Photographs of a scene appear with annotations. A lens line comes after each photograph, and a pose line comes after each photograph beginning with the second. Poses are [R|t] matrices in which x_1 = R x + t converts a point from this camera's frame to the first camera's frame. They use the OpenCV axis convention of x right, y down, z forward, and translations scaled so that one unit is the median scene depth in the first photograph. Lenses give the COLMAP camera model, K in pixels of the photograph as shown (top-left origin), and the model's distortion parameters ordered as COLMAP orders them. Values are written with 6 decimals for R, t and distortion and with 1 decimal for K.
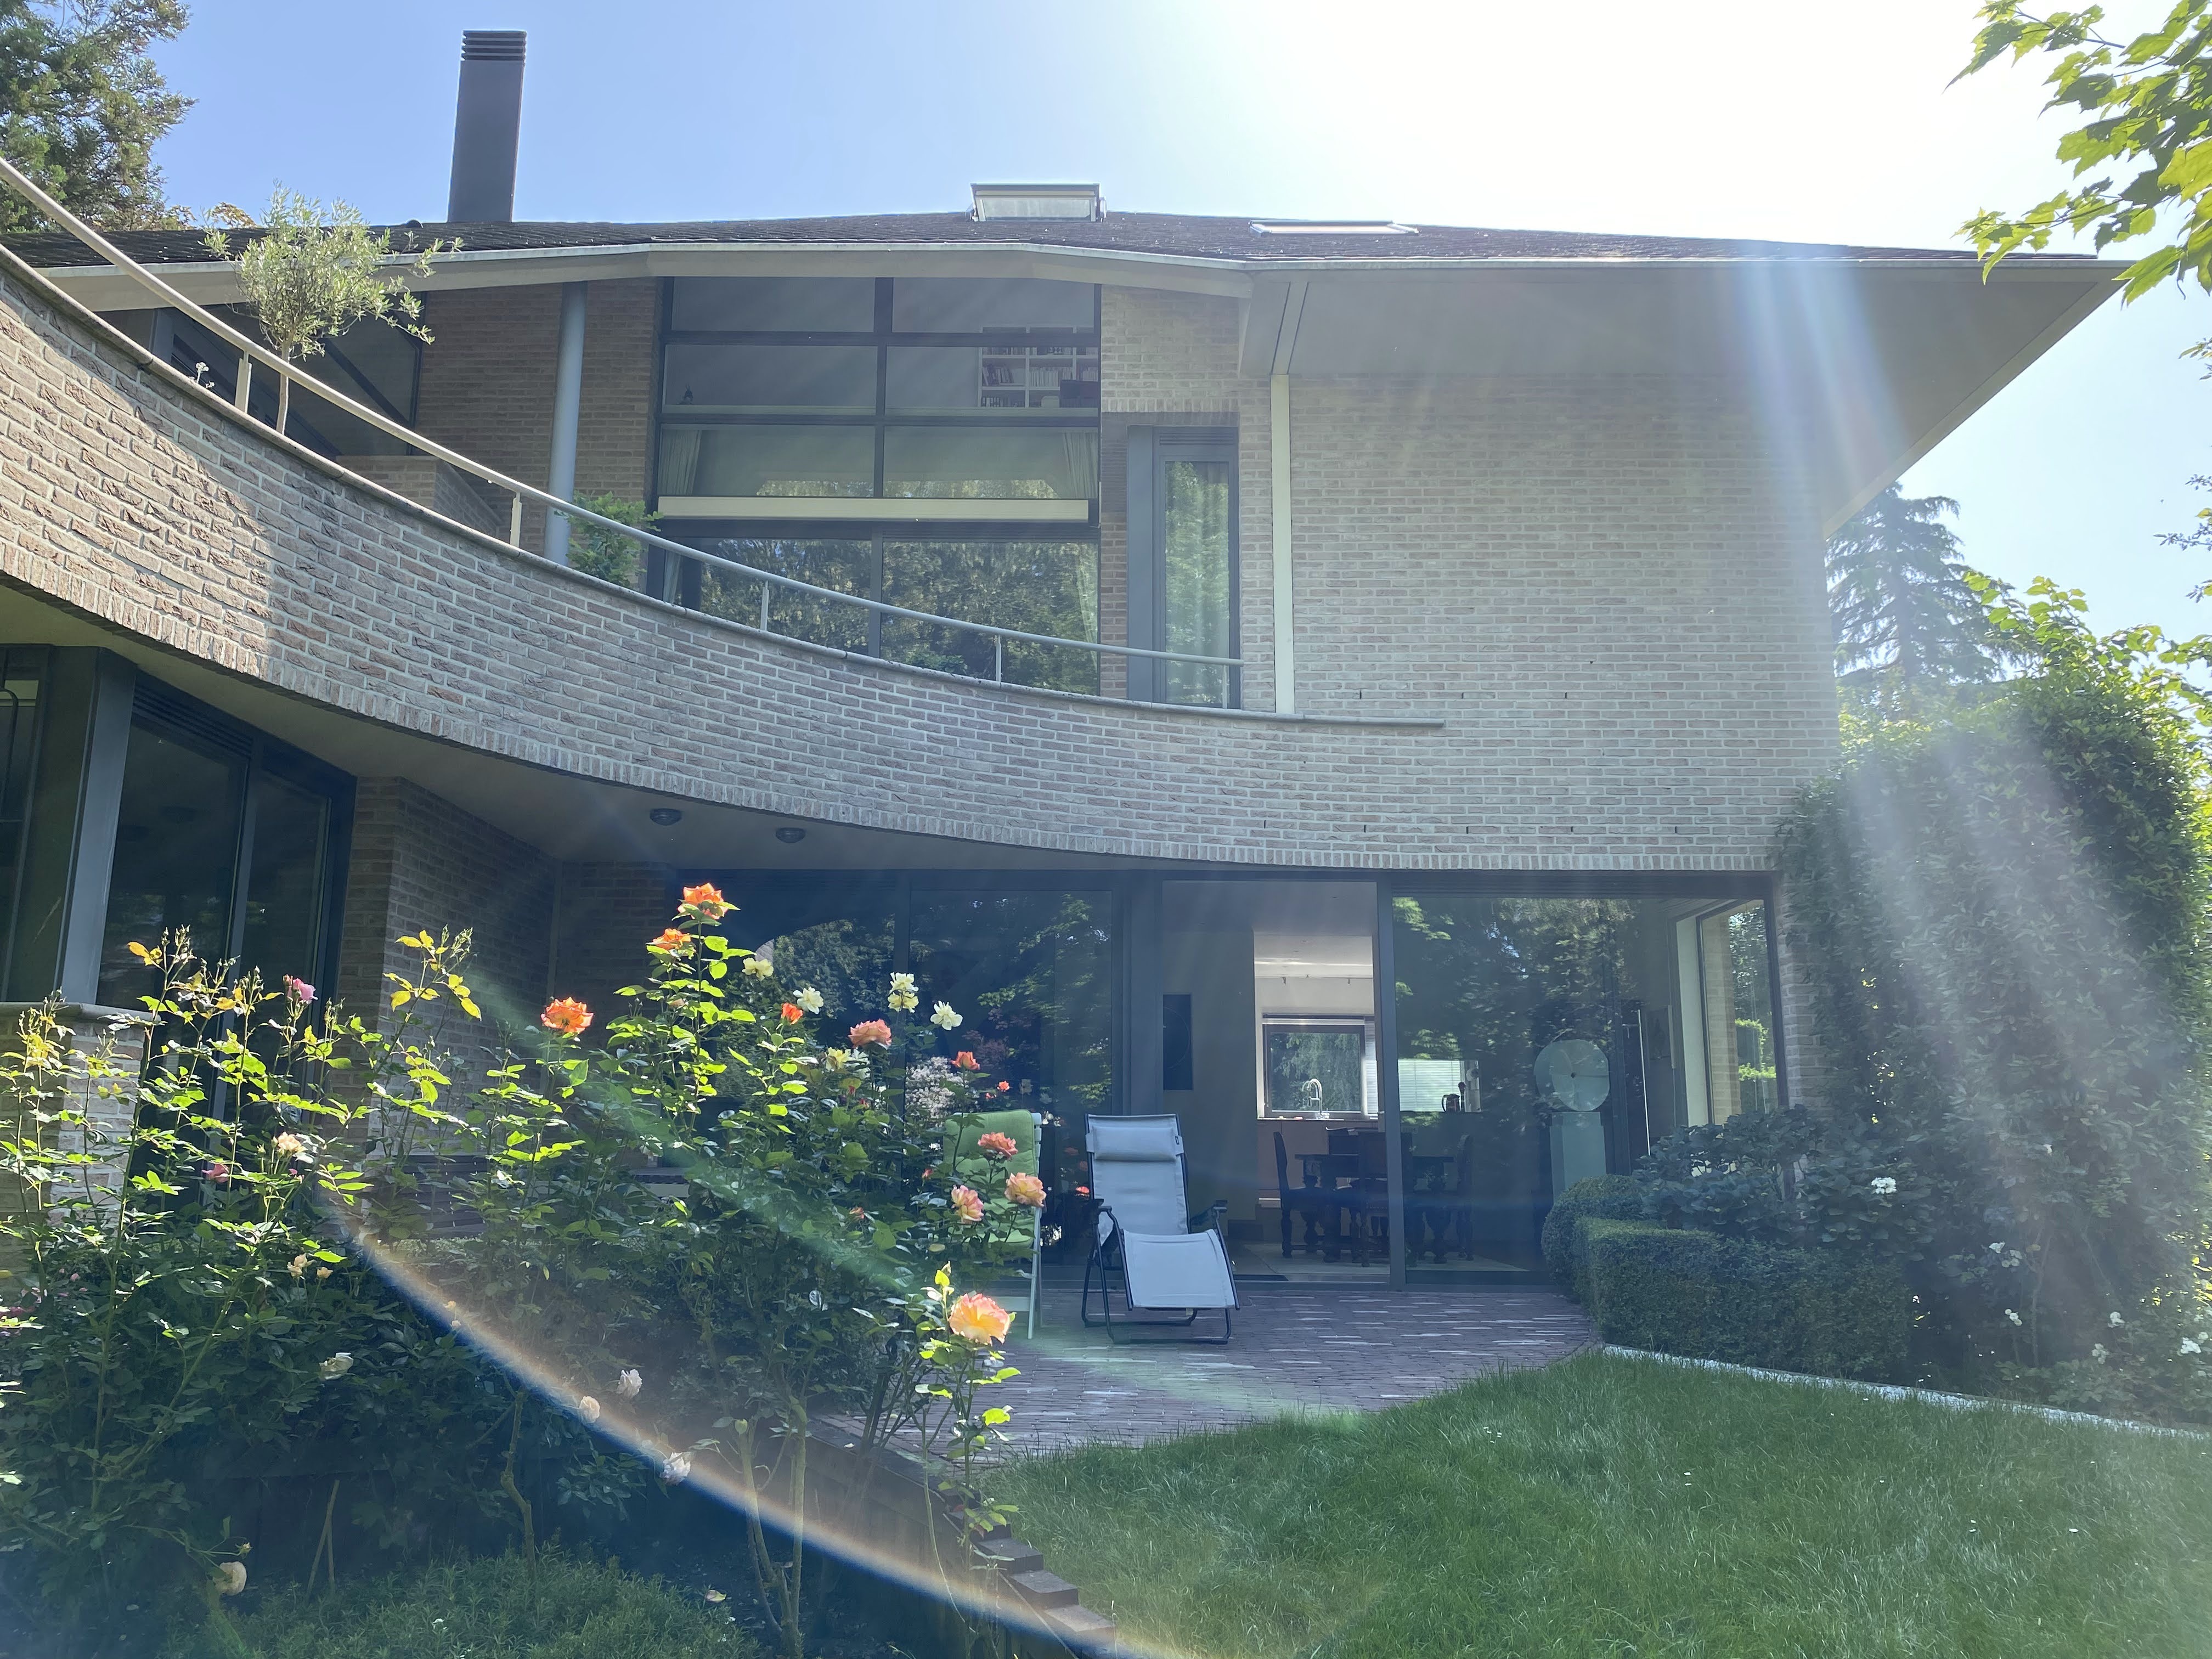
lens RADIAL K [[1670.2, 0, 1106.0], [0, 1670.2, 829.5], [0, 0, 1]] dist [0.051961, -0.065622]
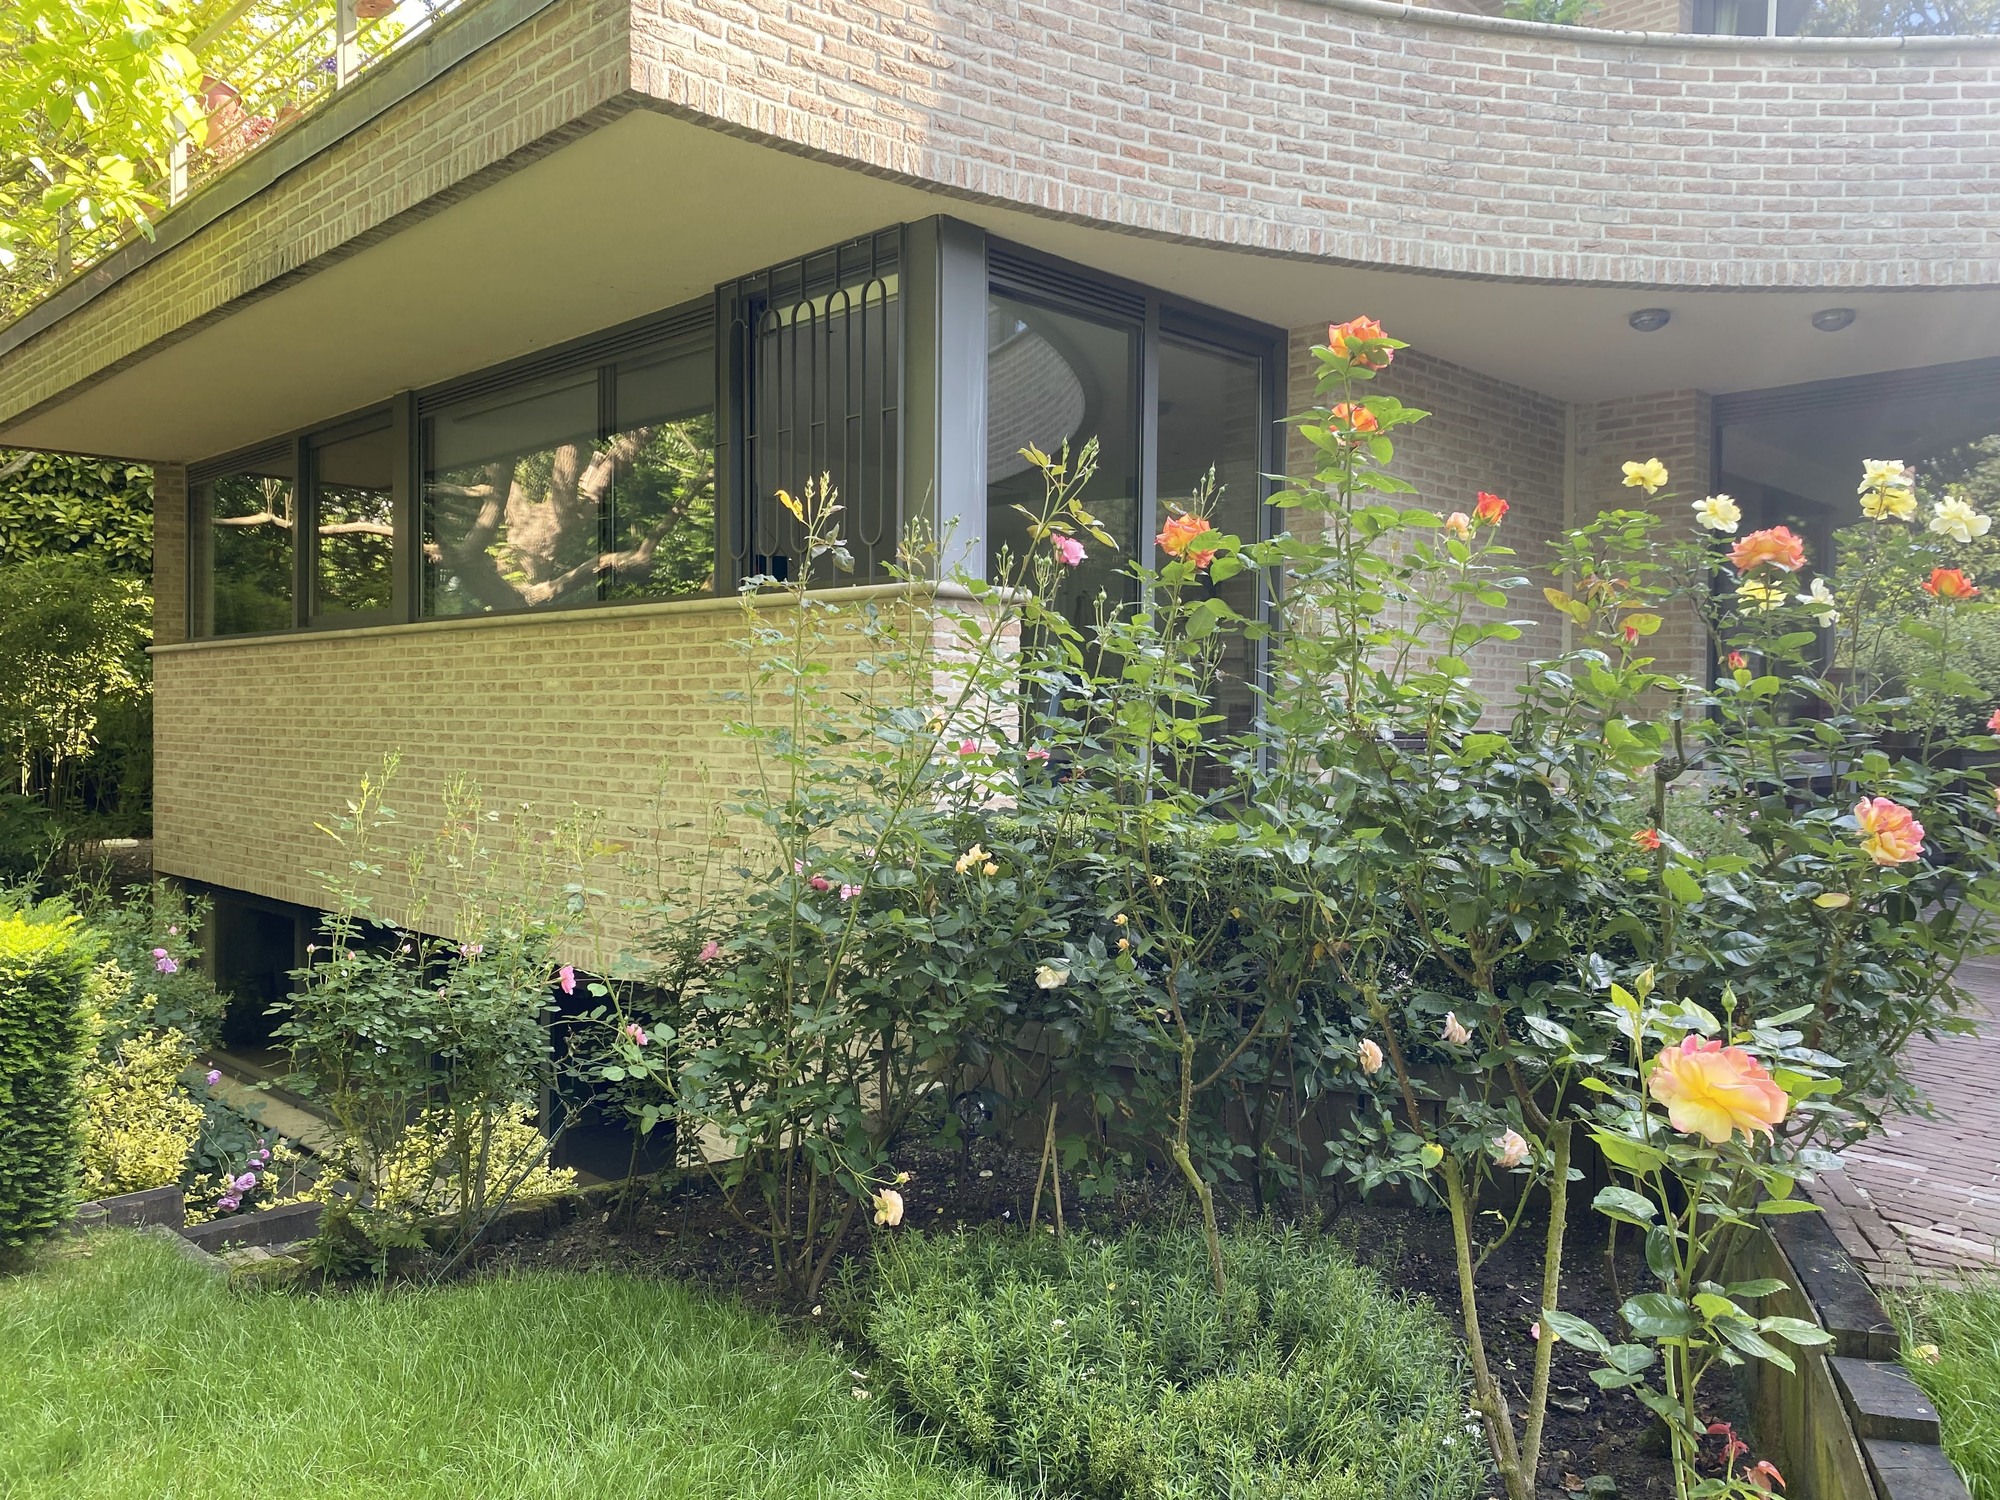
lens RADIAL K [[1502.1, 0, 1052.5], [0, 1502.1, 747.8], [0, 0, 1]] dist [-0.002820, 0.010432]
pose [[0.713845, 0.013371, -0.700176, 0.038303], [0.128884, 0.980231, 0.150120, 0.047525], [0.688341, -0.197405, 0.698010, 0.257601]]
